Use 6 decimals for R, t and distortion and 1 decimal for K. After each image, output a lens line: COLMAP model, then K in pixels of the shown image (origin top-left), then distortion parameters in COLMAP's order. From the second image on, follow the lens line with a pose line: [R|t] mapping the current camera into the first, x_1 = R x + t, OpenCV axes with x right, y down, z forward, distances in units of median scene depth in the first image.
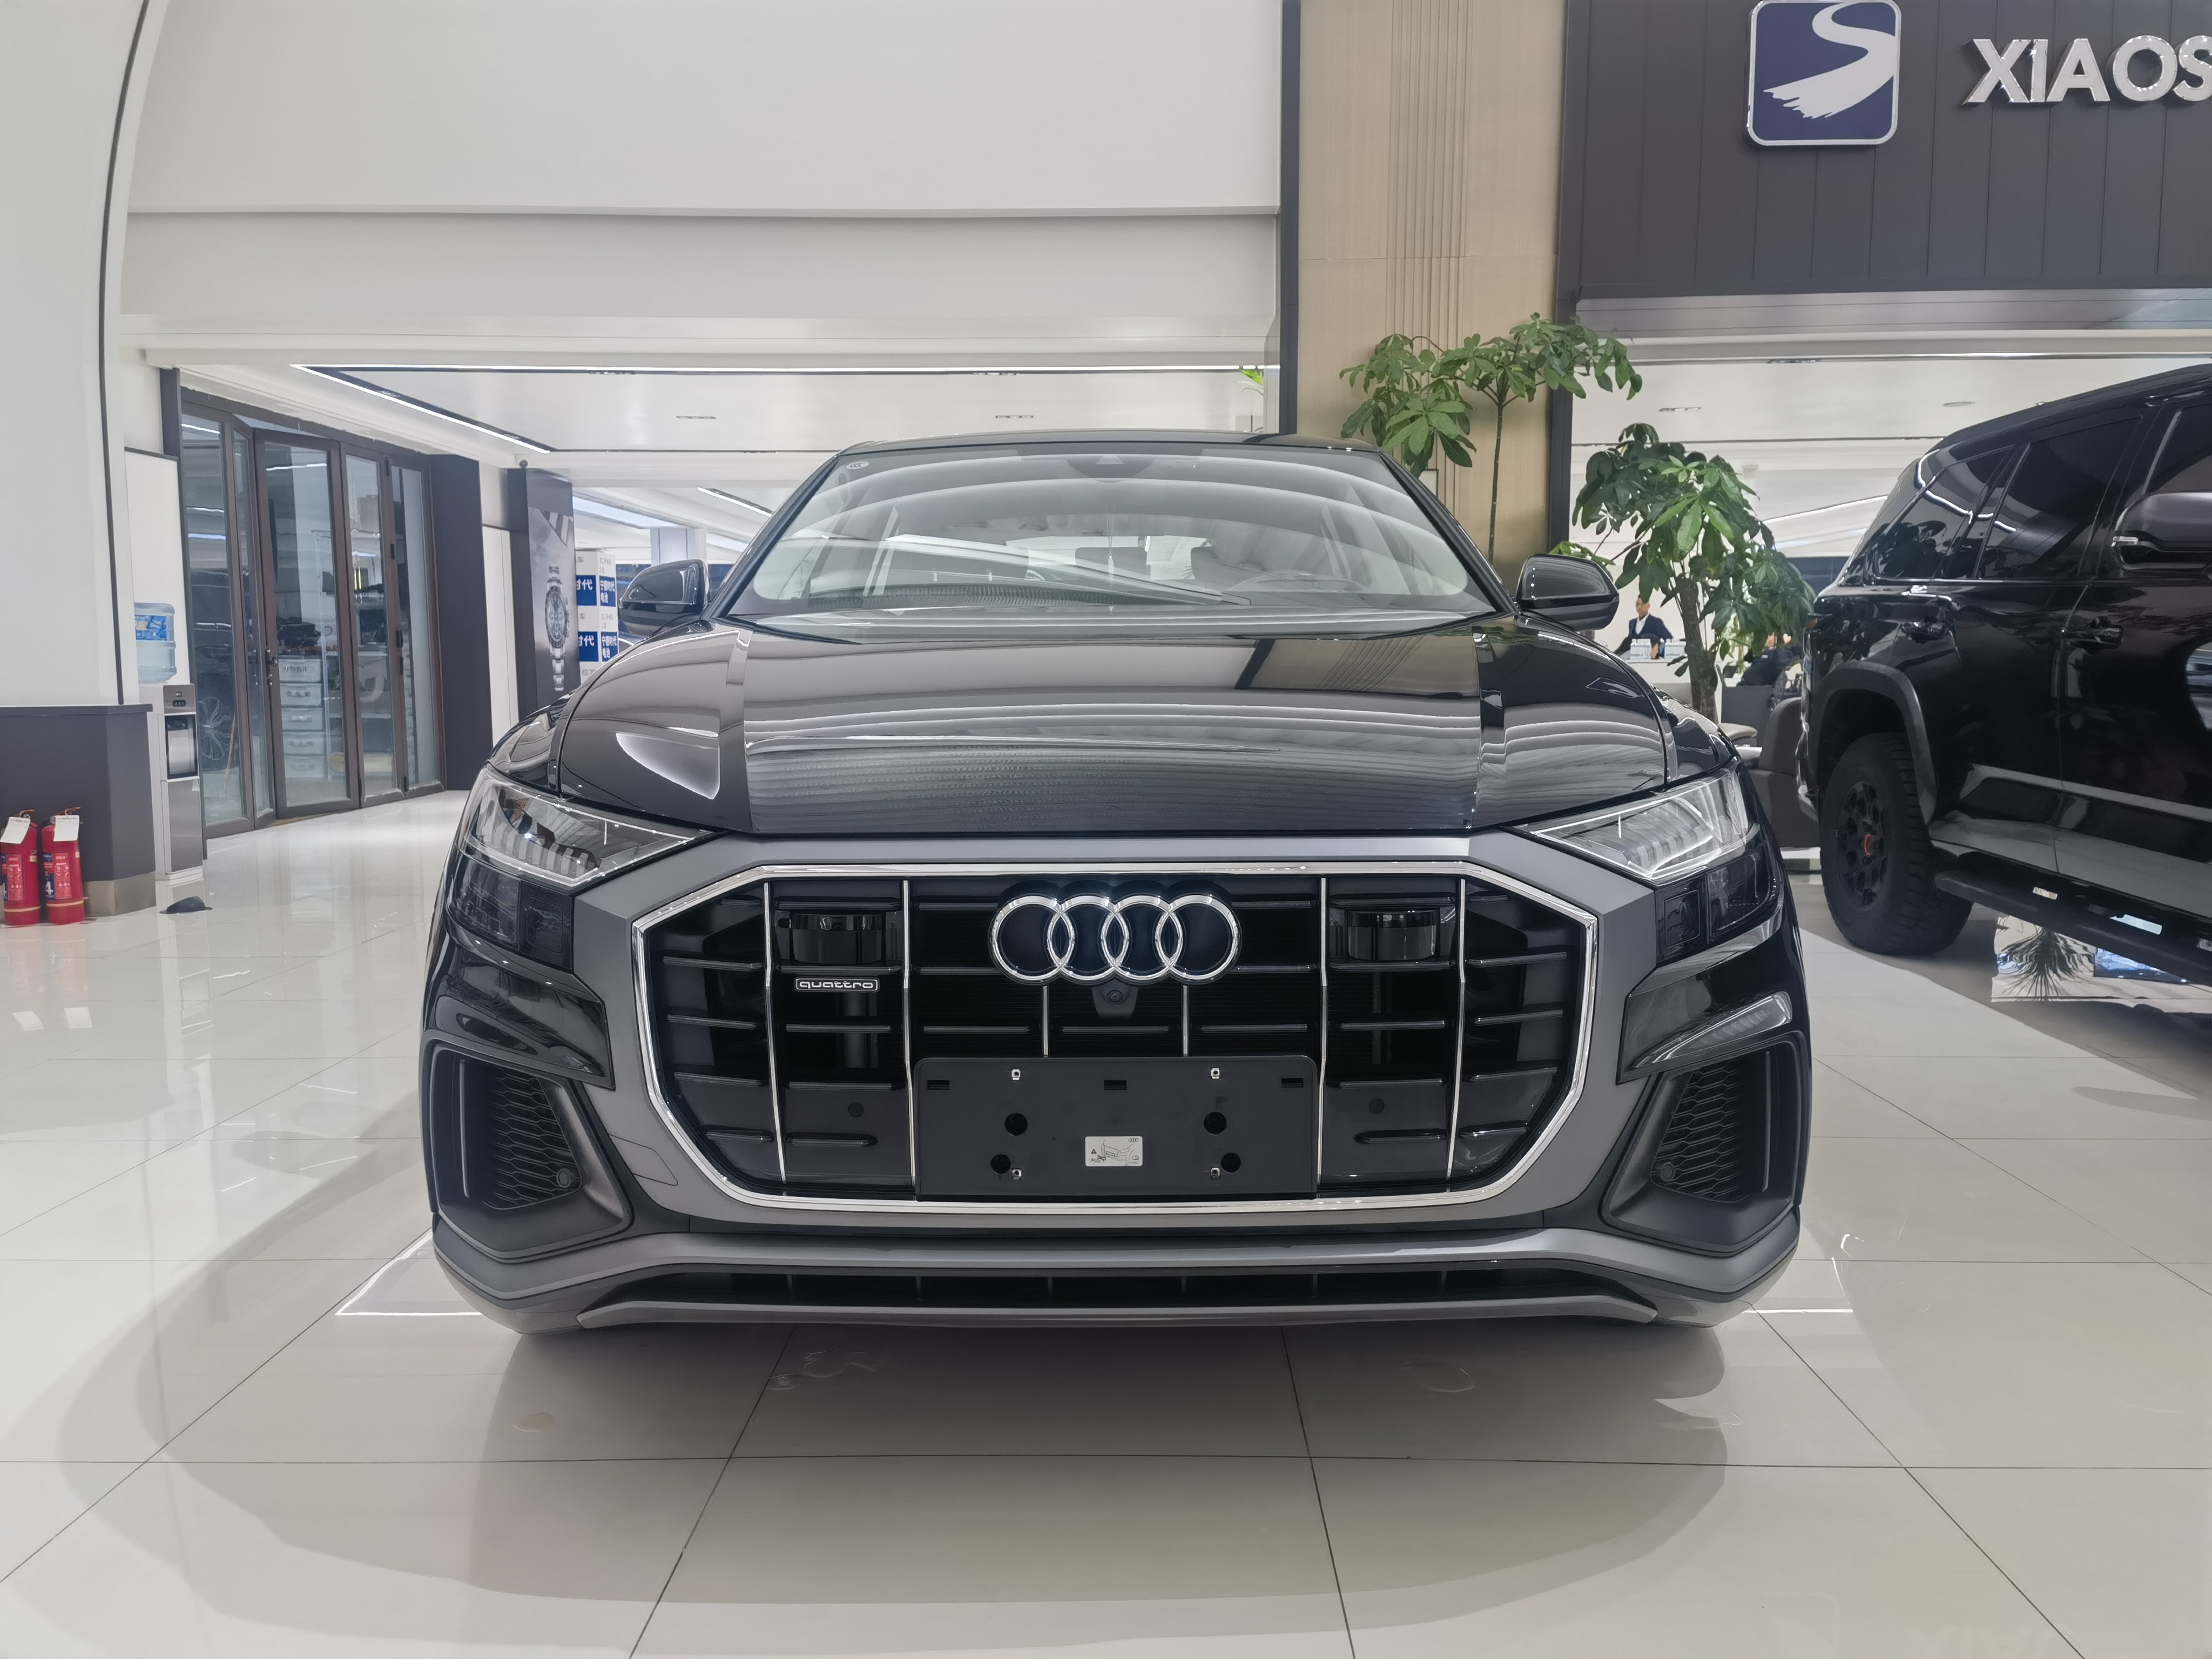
lens RADIAL K [[1712.5, 0, 1111.0], [0, 1712.5, 810.5], [0, 0, 1]] dist [0.082147, -0.062362]
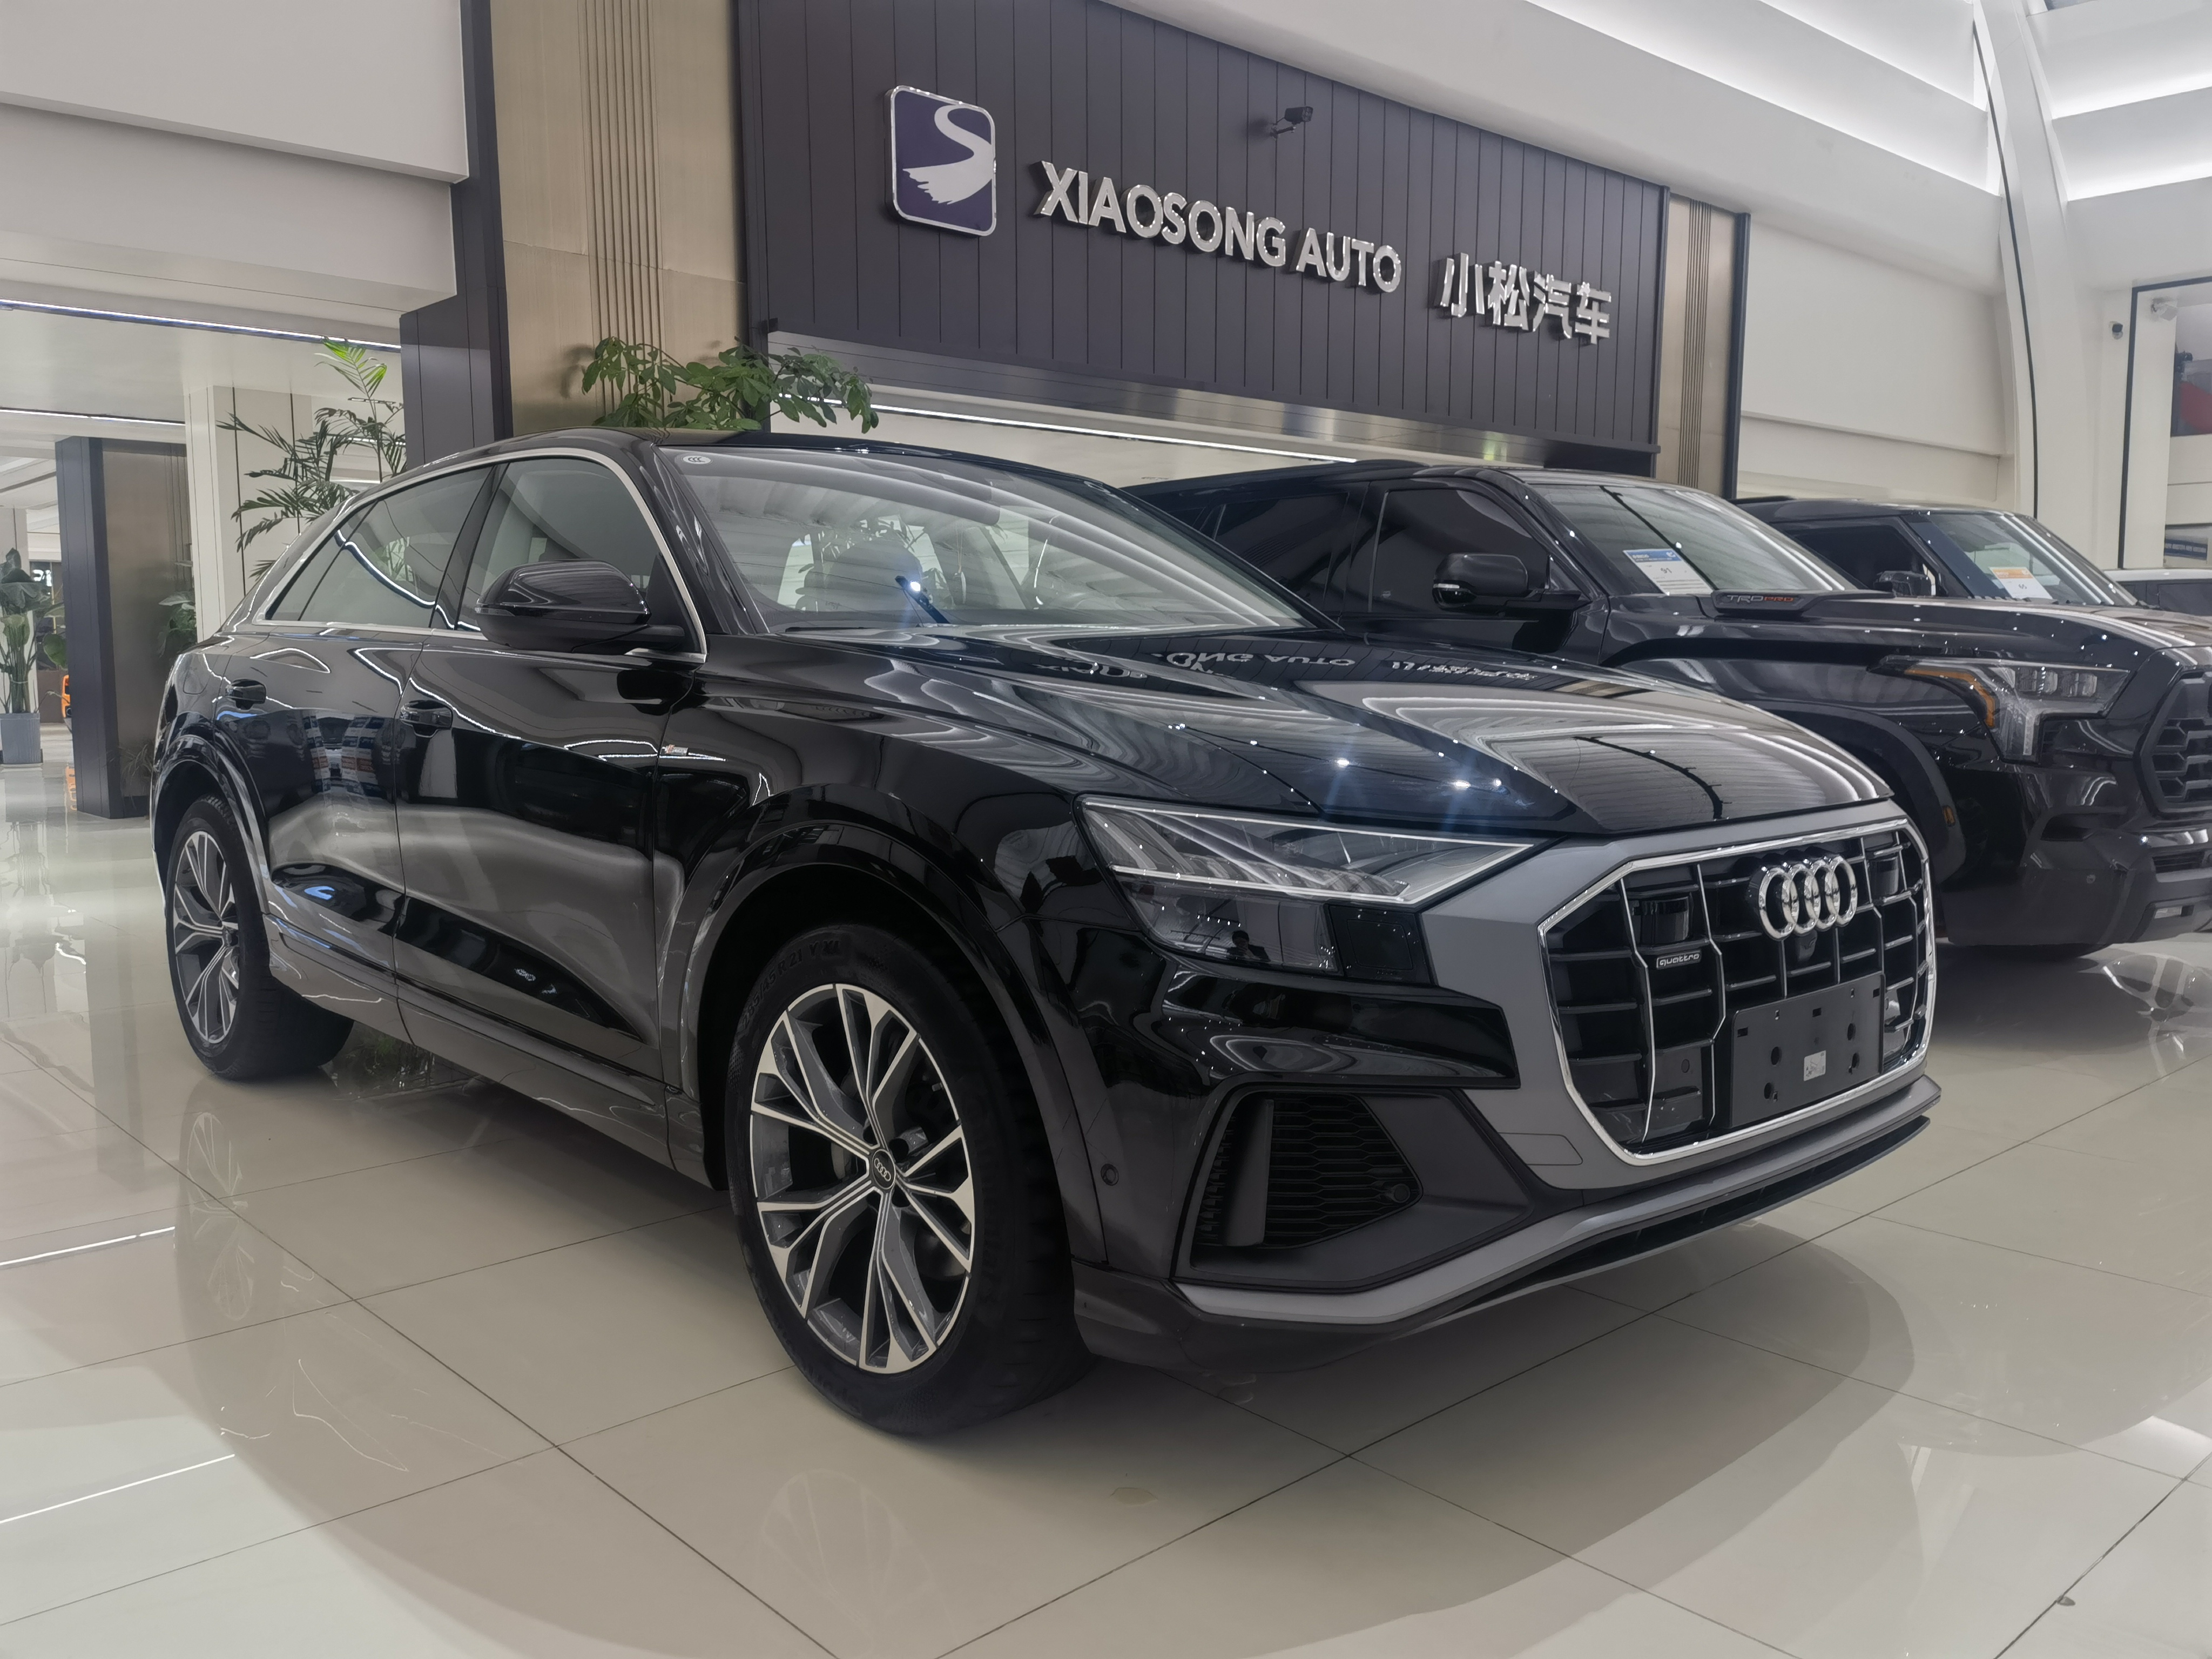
lens RADIAL K [[1712.5, 0, 1109.5], [0, 1712.5, 850.3], [0, 0, 1]] dist [0.082147, -0.062362]
pose [[0.744060, -0.075213, 0.663866, -0.293413], [0.069275, 0.996973, 0.035310, -0.009360], [-0.664512, 0.019716, 0.747018, 0.095575]]
